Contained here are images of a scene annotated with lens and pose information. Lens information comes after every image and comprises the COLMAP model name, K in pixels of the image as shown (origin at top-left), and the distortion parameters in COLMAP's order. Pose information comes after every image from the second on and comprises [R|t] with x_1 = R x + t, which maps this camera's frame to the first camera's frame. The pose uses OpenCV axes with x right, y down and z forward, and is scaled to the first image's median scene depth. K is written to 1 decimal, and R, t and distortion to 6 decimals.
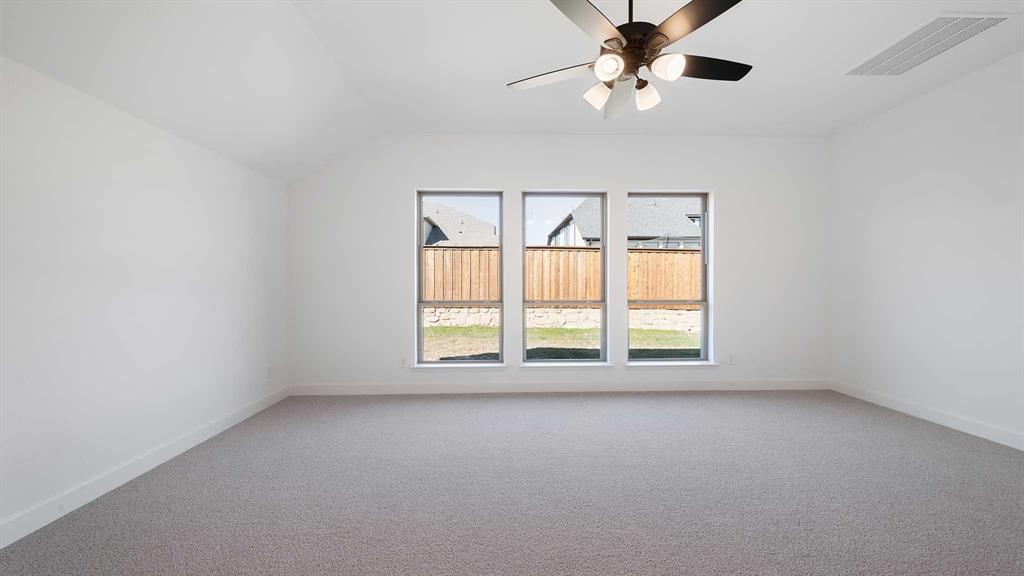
lens RADIAL K [[391.5, 0, 512.0], [0, 391.5, 288.0], [0, 0, 1]] dist [0.000960, 0.000013]
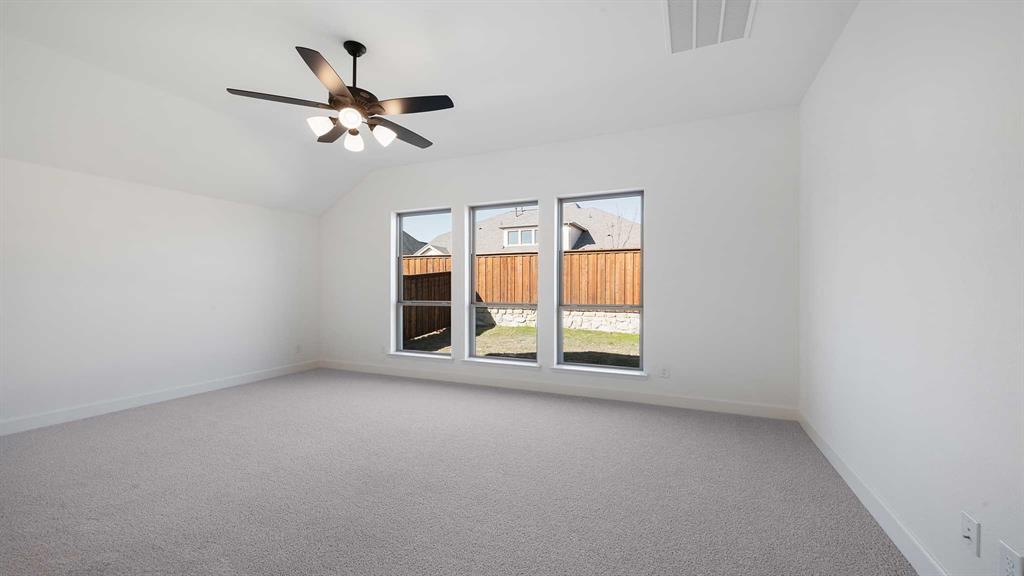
lens RADIAL K [[391.5, 0, 512.0], [0, 391.5, 288.0], [0, 0, 1]] dist [0.000960, 0.000013]
pose [[0.904113, 0.001316, -0.427292, 0.317194], [-0.005266, 0.999954, -0.008064, -0.000325], [0.427262, 0.009541, 0.904078, 0.014116]]
